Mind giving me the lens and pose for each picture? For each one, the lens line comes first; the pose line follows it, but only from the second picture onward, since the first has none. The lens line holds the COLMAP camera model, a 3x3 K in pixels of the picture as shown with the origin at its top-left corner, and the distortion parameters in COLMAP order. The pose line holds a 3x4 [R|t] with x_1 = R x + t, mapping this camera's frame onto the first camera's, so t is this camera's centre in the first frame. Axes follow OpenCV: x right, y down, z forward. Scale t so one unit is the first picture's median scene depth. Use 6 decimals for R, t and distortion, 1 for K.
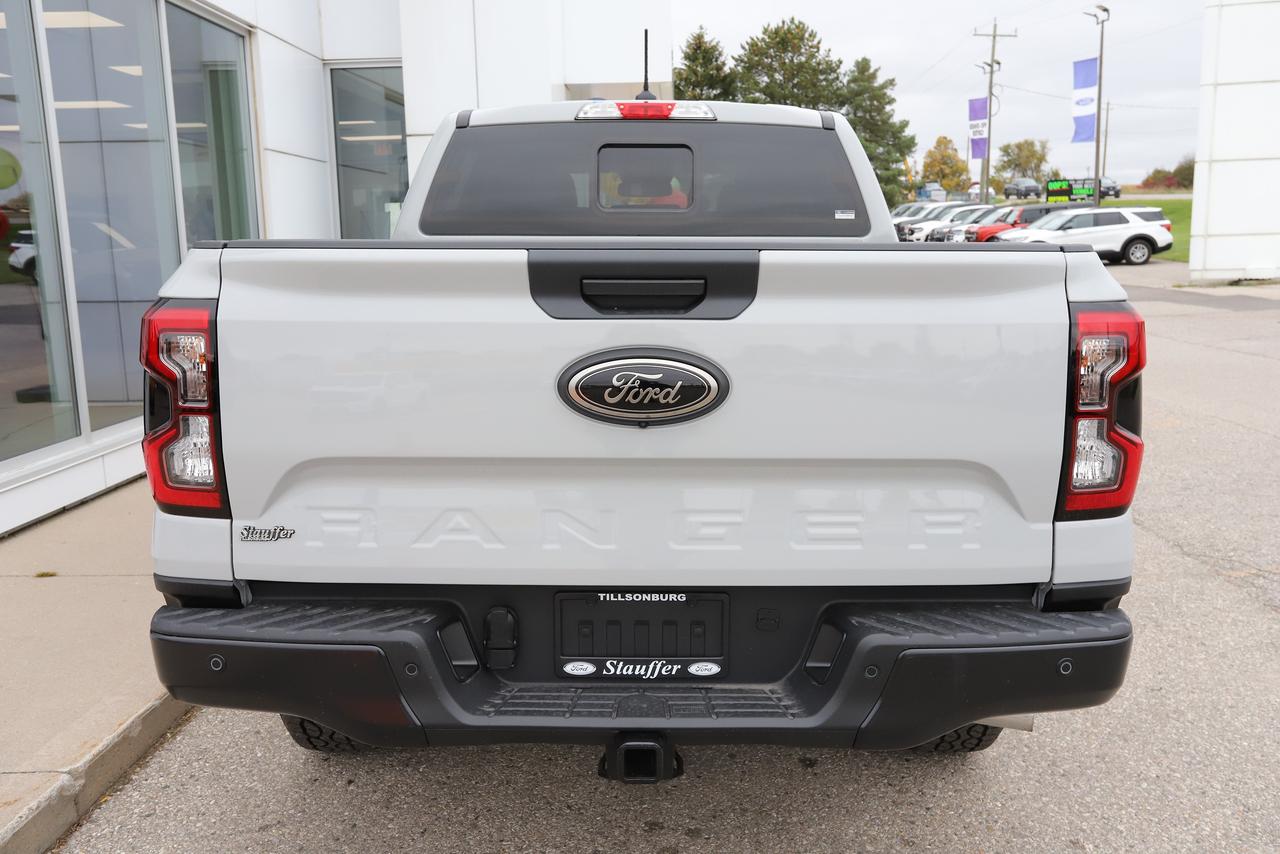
lens RADIAL K [[1070.0, 0, 643.9], [0, 1070.0, 434.2], [0, 0, 1]] dist [0.017980, 0.006224]
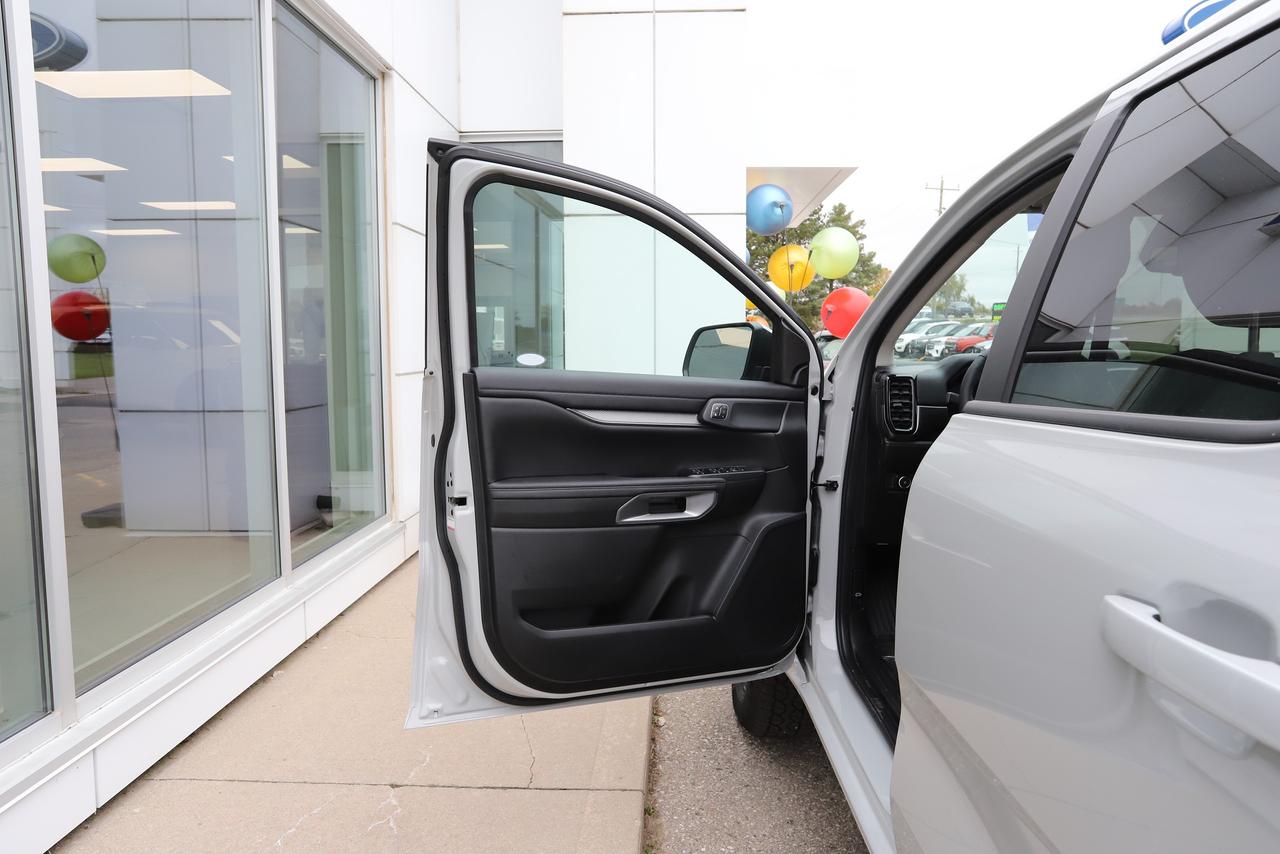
lens RADIAL K [[857.3, 0, 632.1], [0, 857.3, 437.4], [0, 0, 1]] dist [-0.007389, 0.002131]
pose [[0.999406, 0.023922, -0.024819, -0.354797], [-0.025583, 0.997295, -0.068913, -0.162582], [0.023104, 0.069507, 0.997314, 0.874533]]
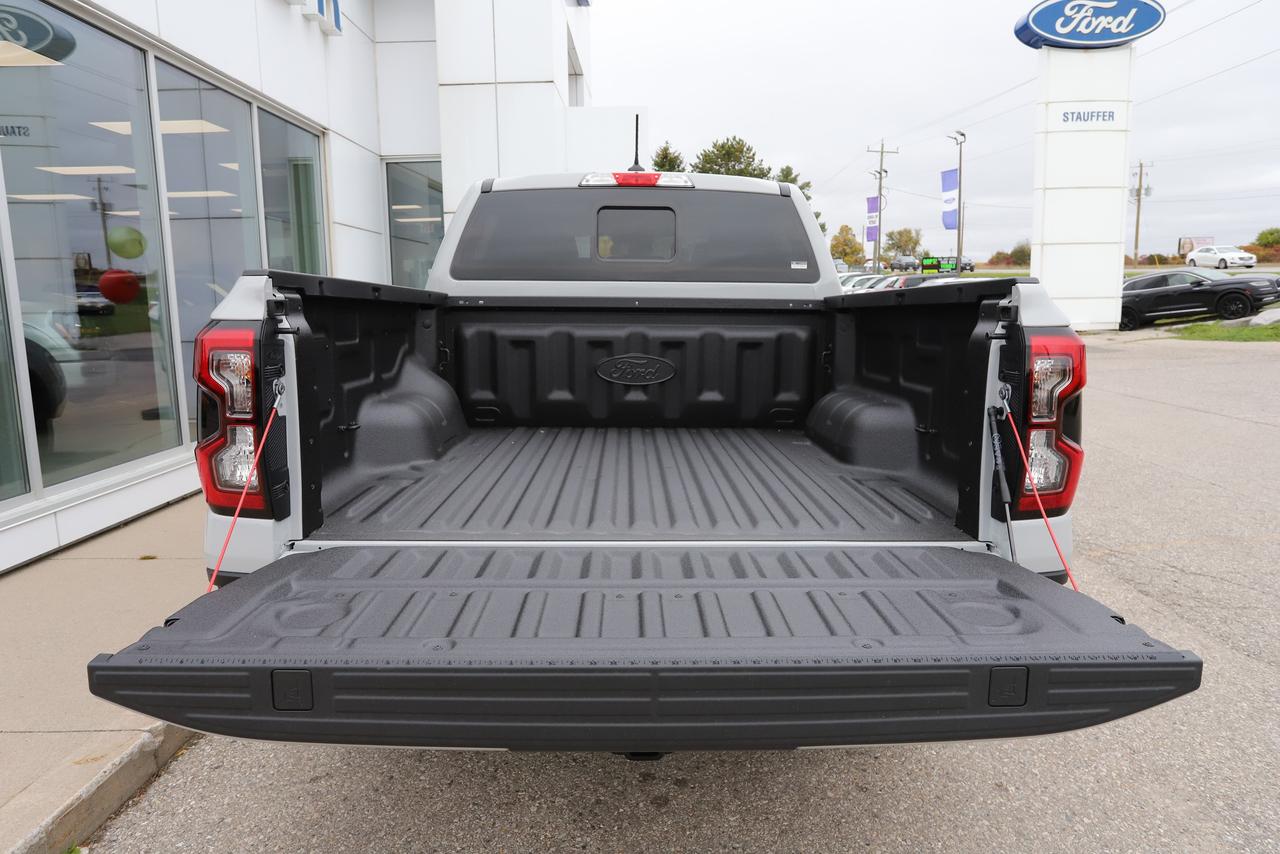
lens RADIAL K [[807.4, 0, 647.5], [0, 807.4, 429.1], [0, 0, 1]] dist [-0.038977, 0.020125]
pose [[0.999560, 0.001197, 0.029649, -0.012946], [-0.000605, 0.999800, -0.019968, 0.001094], [-0.029667, 0.019941, 0.999361, 0.088067]]
